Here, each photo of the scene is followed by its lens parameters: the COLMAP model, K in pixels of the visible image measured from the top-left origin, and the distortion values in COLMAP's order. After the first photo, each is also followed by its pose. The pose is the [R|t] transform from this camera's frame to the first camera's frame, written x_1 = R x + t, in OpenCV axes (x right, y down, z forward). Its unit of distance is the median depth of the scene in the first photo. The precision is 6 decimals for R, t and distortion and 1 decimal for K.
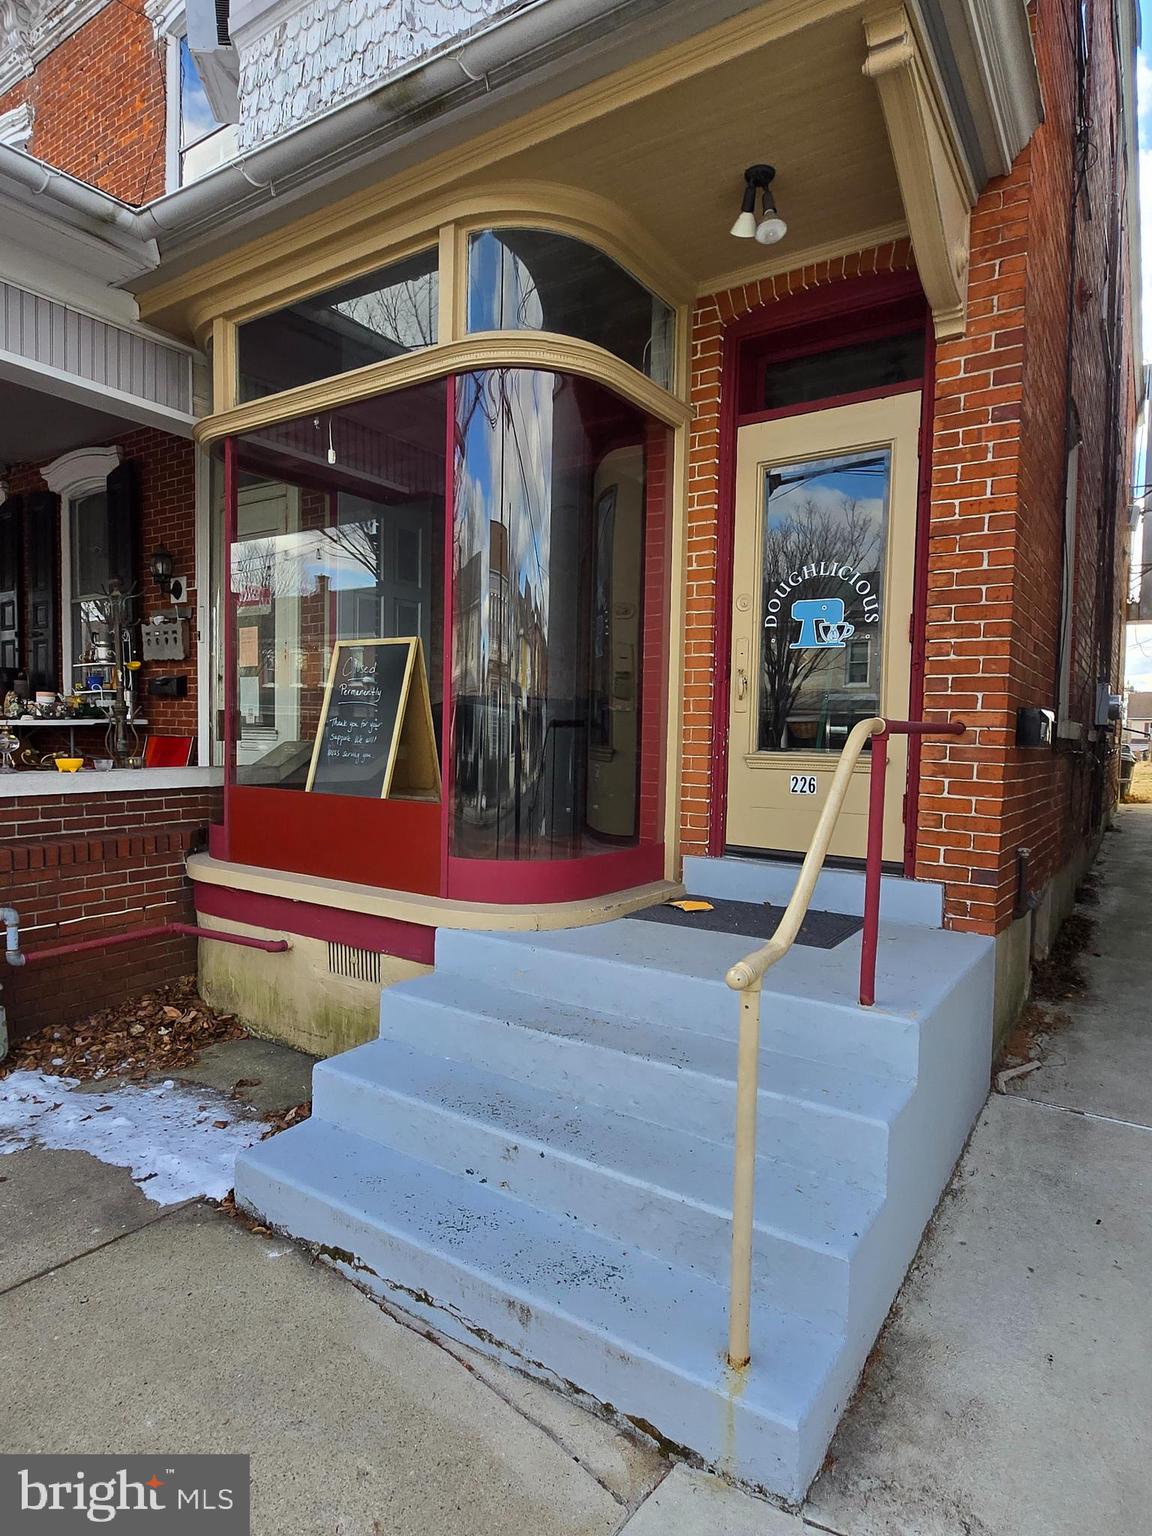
lens RADIAL K [[863.6, 0, 580.6], [0, 863.6, 772.0], [0, 0, 1]] dist [0.003085, -0.000002]
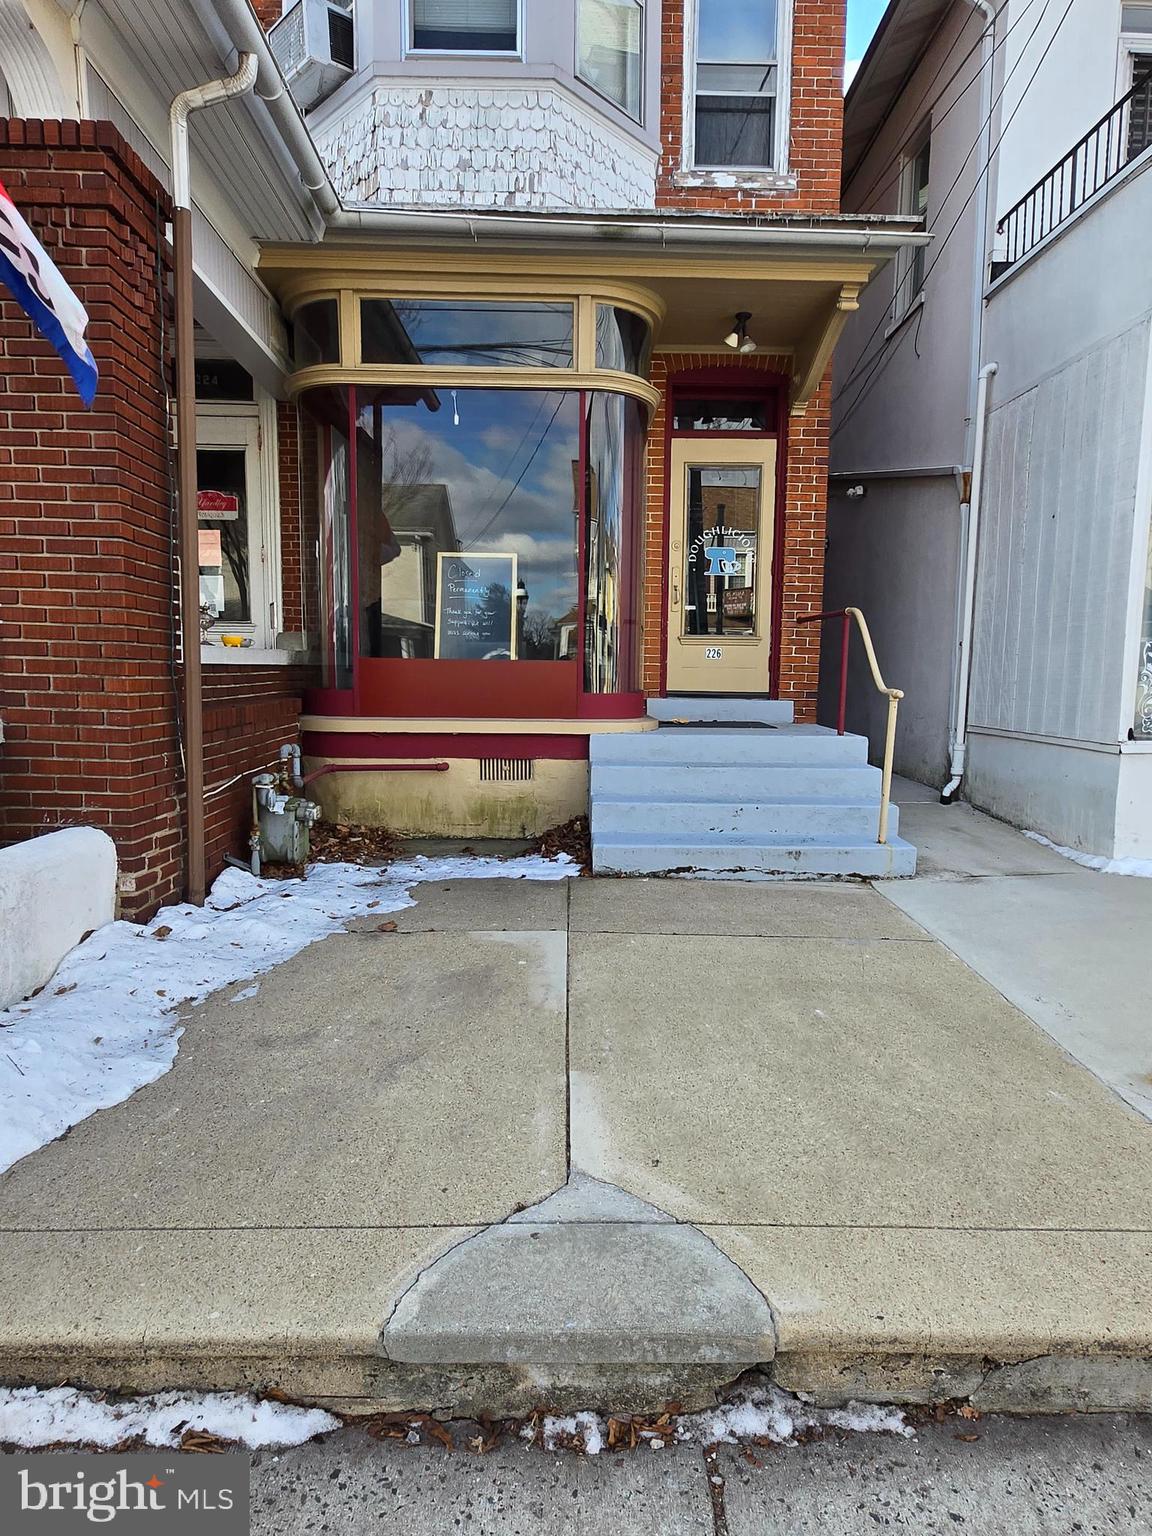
lens RADIAL K [[863.6, 0, 582.3], [0, 863.6, 767.9], [0, 0, 1]] dist [0.003085, -0.000002]
pose [[0.821050, -0.073542, 0.566100, -1.099338], [0.031415, 0.995985, 0.083826, 0.102862], [-0.569992, -0.051042, 0.820063, -0.346476]]
